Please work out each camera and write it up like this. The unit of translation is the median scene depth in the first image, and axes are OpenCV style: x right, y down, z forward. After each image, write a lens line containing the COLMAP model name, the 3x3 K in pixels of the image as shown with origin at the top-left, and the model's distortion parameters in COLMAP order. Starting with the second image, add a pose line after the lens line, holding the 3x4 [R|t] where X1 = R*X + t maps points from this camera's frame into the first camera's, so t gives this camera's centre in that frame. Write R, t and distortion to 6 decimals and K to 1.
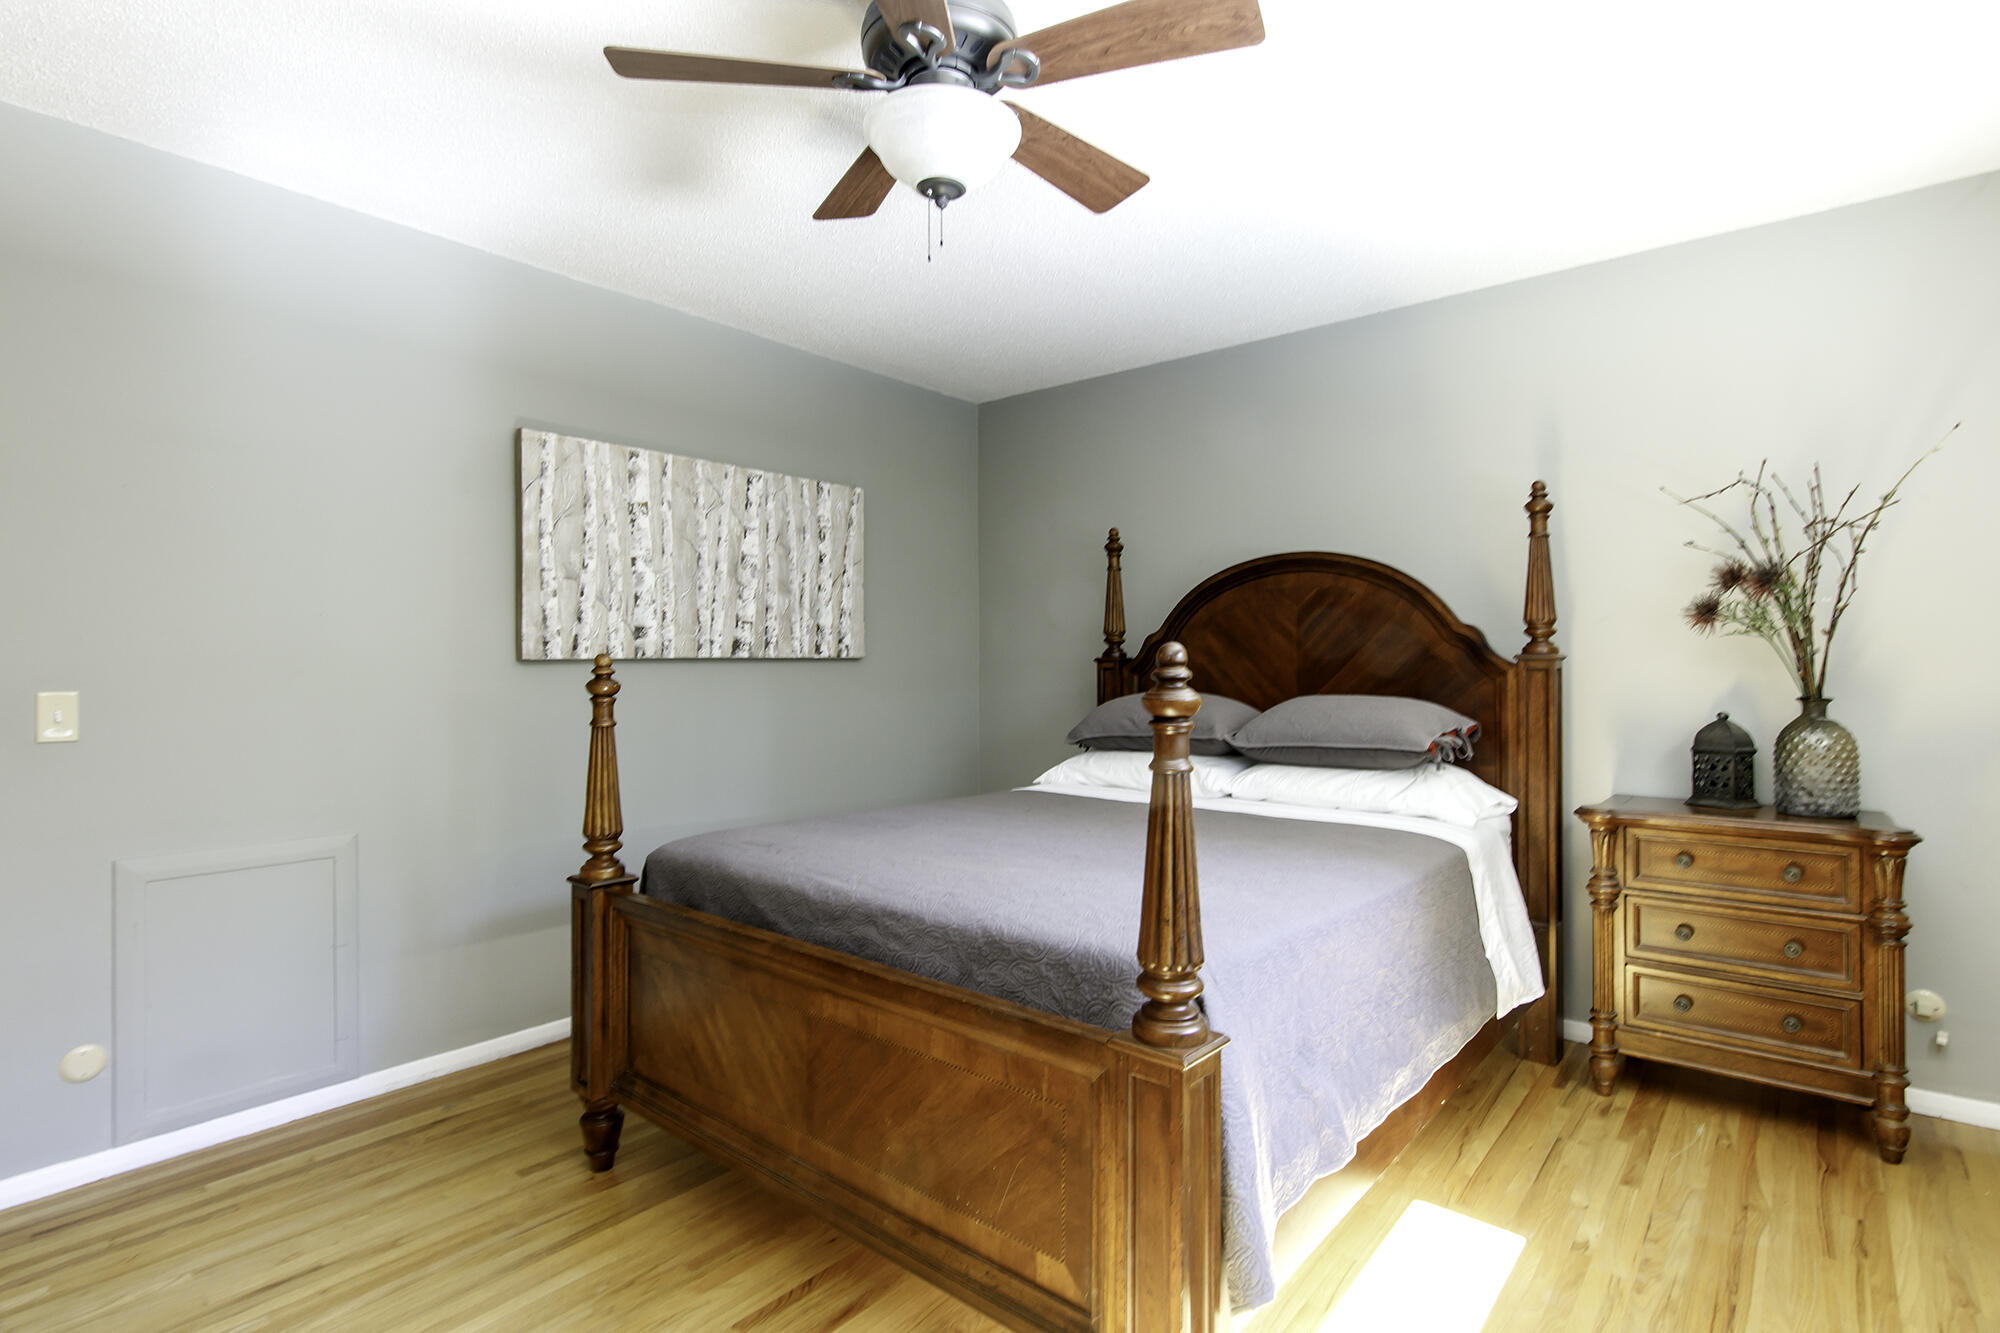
lens RADIAL K [[989.9, 0, 1033.4], [0, 989.9, 669.2], [0, 0, 1]] dist [-0.001108, 0.000126]
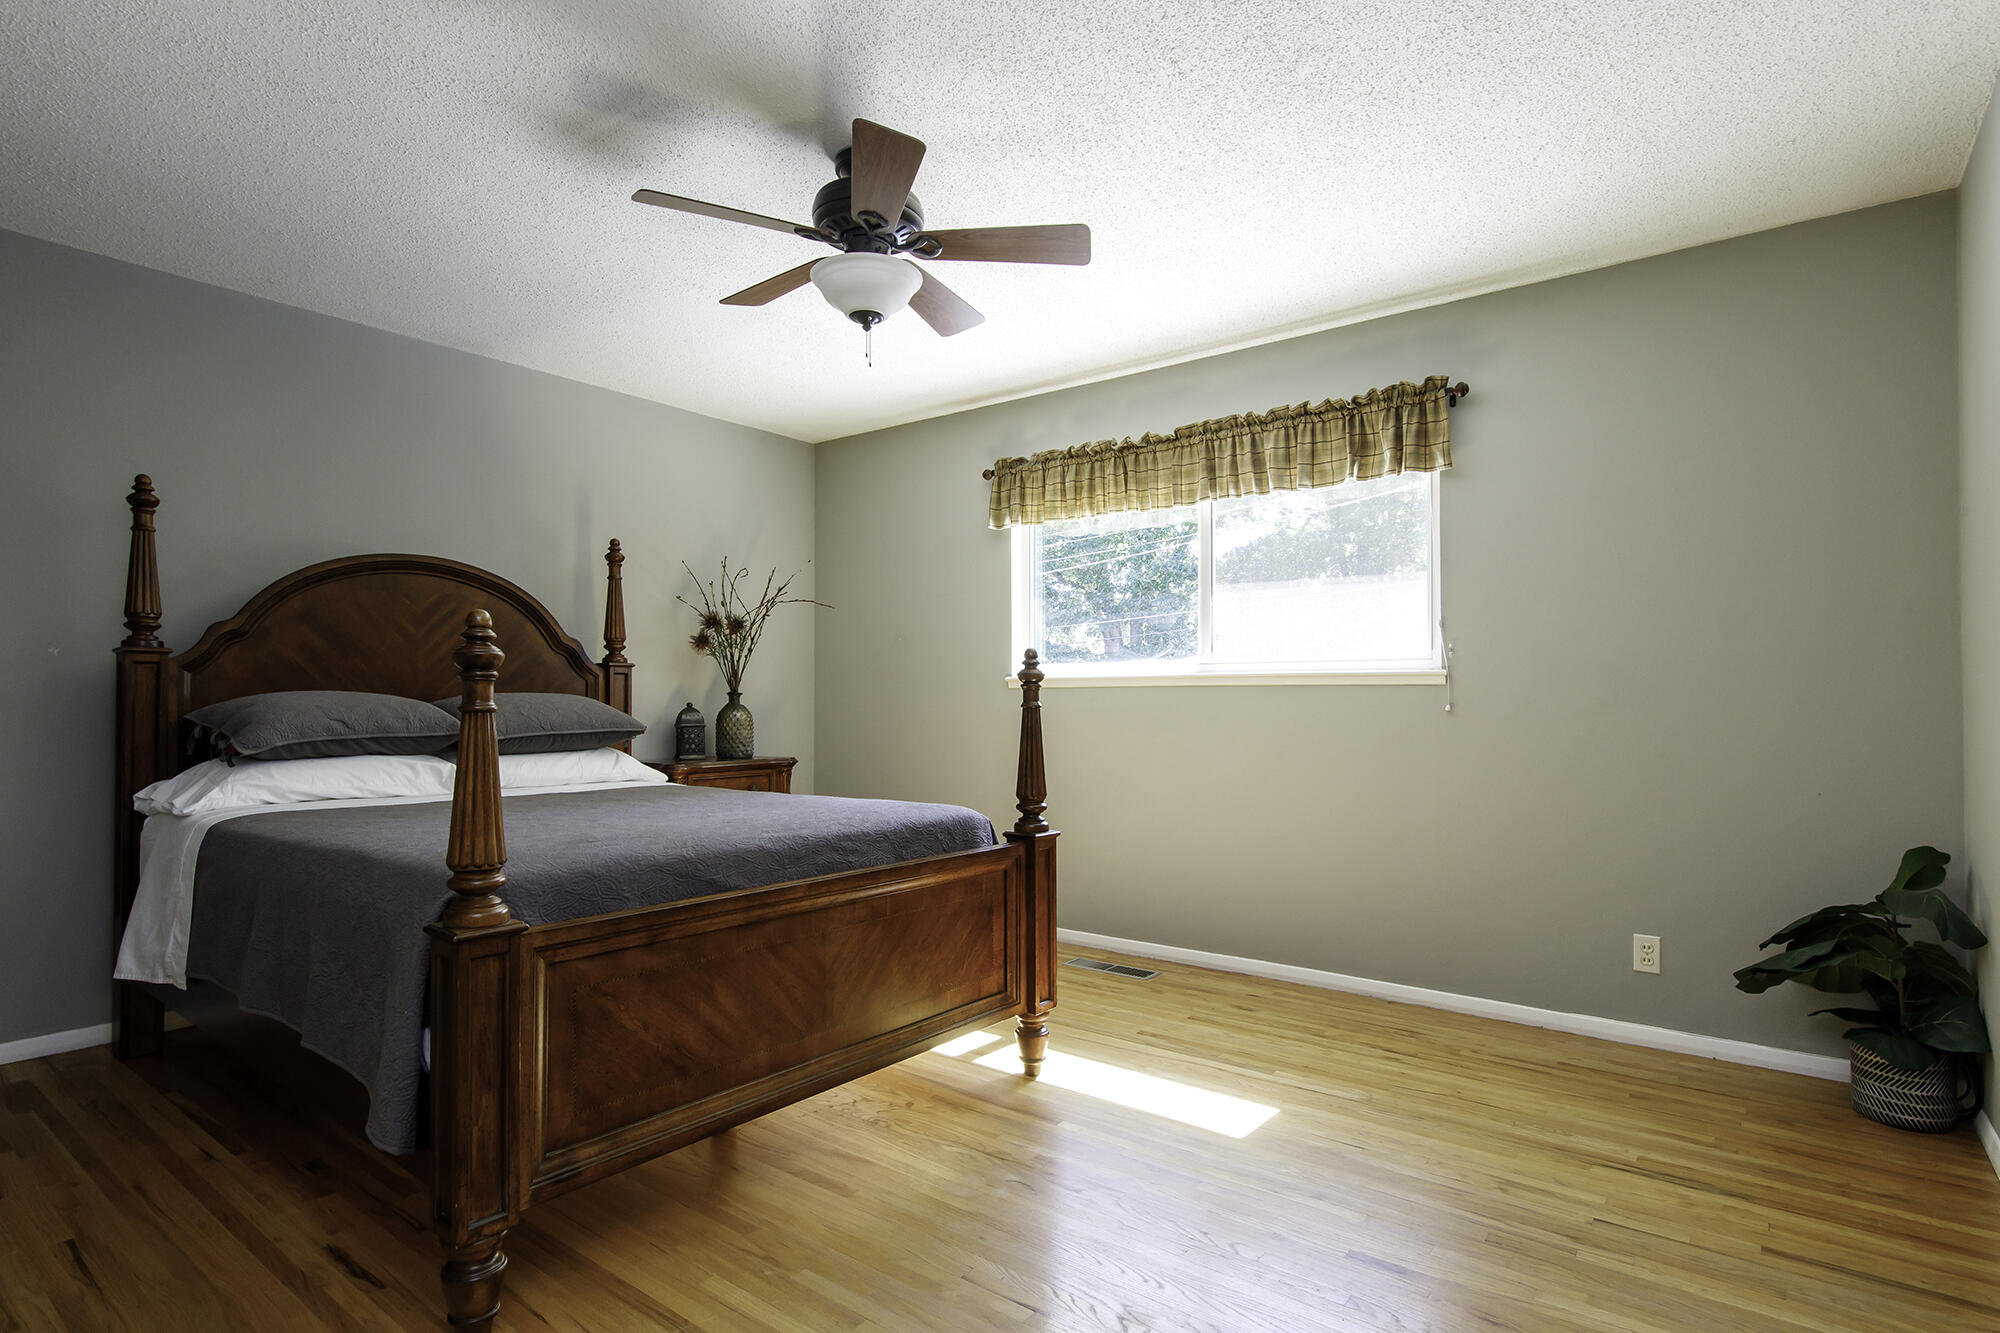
lens RADIAL K [[989.9, 0, 1033.4], [0, 989.9, 669.2], [0, 0, 1]] dist [-0.001108, 0.000126]
pose [[-0.042470, 0.027214, 0.998727, -0.901285], [-0.004100, 0.999616, -0.027413, 0.029161], [-0.999089, -0.005259, -0.042342, 0.468662]]
